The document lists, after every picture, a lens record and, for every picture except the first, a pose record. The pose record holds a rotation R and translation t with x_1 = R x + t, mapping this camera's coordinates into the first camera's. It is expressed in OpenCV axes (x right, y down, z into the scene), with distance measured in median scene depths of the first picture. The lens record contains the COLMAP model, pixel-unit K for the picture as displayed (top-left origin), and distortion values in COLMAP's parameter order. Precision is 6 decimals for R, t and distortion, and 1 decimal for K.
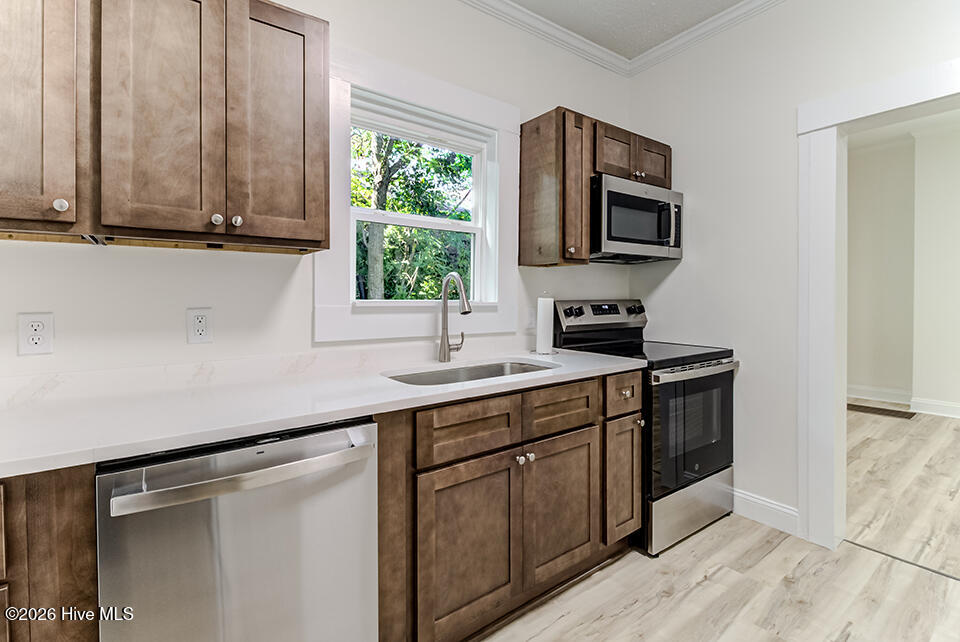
lens RADIAL K [[437.1, 0, 474.9], [0, 437.1, 302.6], [0, 0, 1]] dist [0.000912, 0.000113]
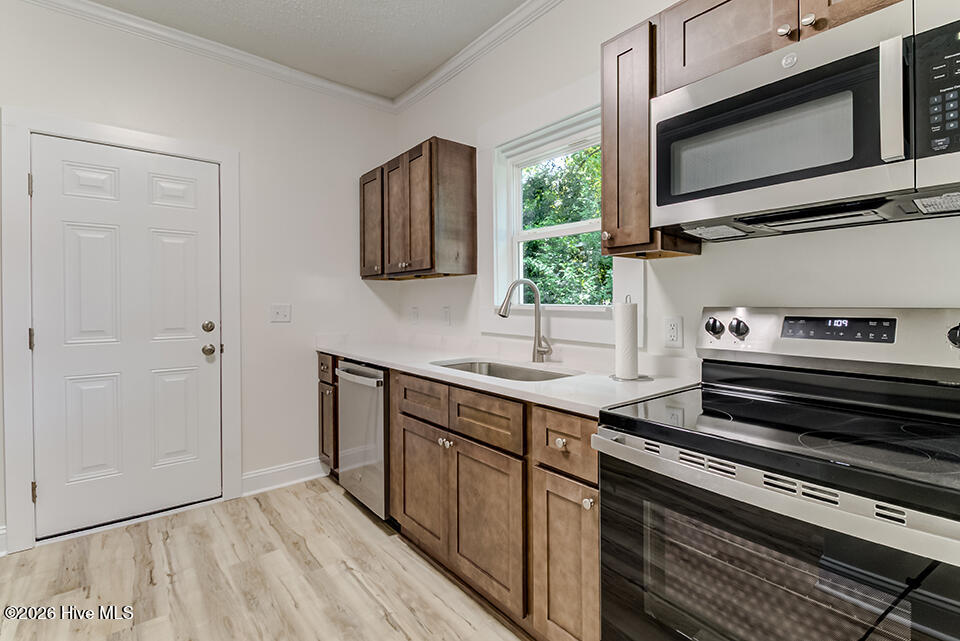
lens RADIAL K [[437.1, 0, 474.9], [0, 437.1, 302.1], [0, 0, 1]] dist [0.000912, 0.000113]
pose [[0.032474, 0.002607, -0.999469, 1.140543], [-0.003990, 0.999989, 0.002479, -0.017257], [0.999465, 0.003907, 0.032484, 0.929369]]
